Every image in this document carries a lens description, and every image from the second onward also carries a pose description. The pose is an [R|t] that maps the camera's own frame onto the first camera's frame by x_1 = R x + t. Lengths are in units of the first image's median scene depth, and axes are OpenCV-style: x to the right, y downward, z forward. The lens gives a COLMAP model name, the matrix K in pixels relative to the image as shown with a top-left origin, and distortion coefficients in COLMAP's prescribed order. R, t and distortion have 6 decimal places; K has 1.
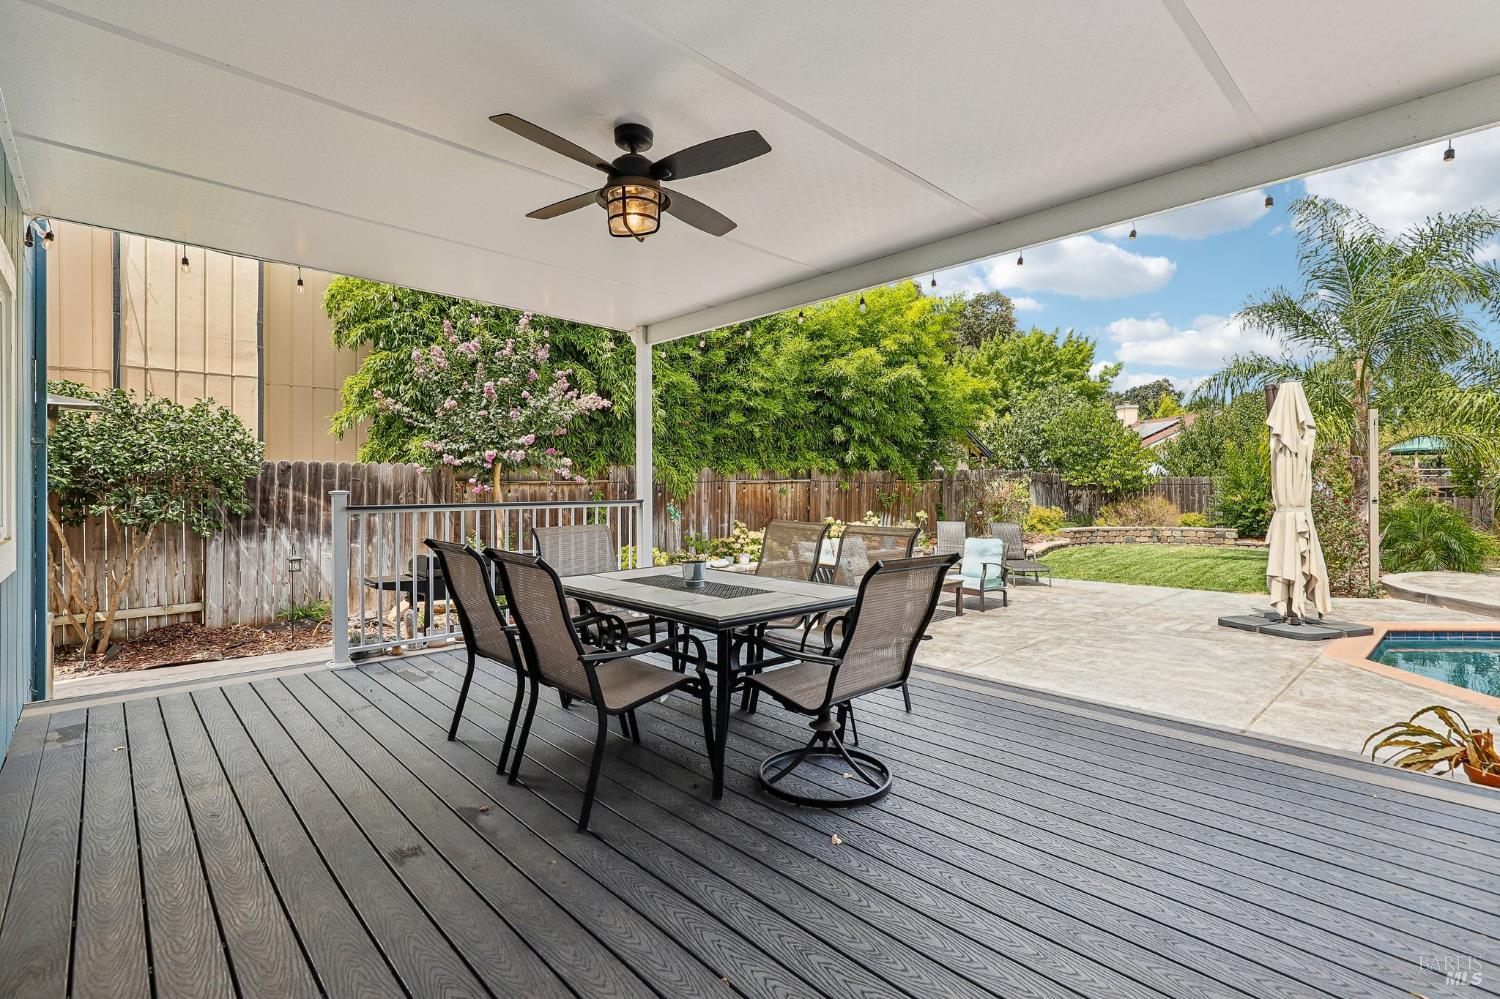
lens RADIAL K [[704.9, 0, 738.7], [0, 704.9, 490.8], [0, 0, 1]] dist [0.001718, 0.000280]
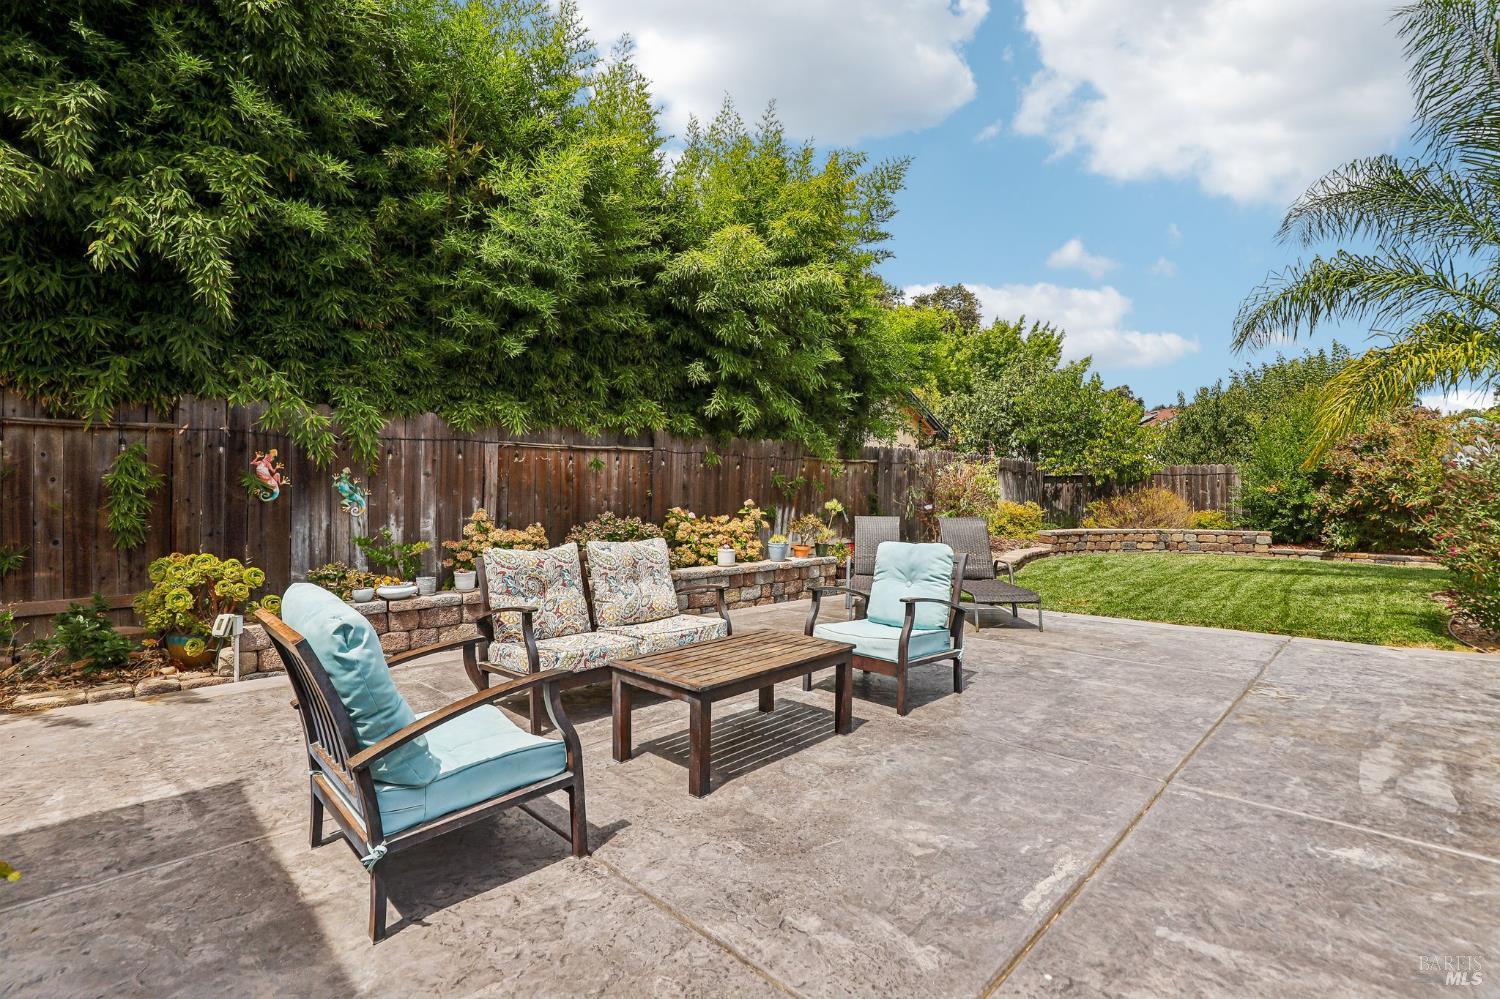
lens RADIAL K [[694.0, 0, 750.0], [0, 694.0, 496.9], [0, 0, 1]] dist [-0.003751, -0.000155]
pose [[0.998323, 0.004682, 0.057698, 0.125475], [-0.004514, 0.999985, -0.003035, 0.023726], [-0.057711, 0.002770, 0.998329, 0.323870]]
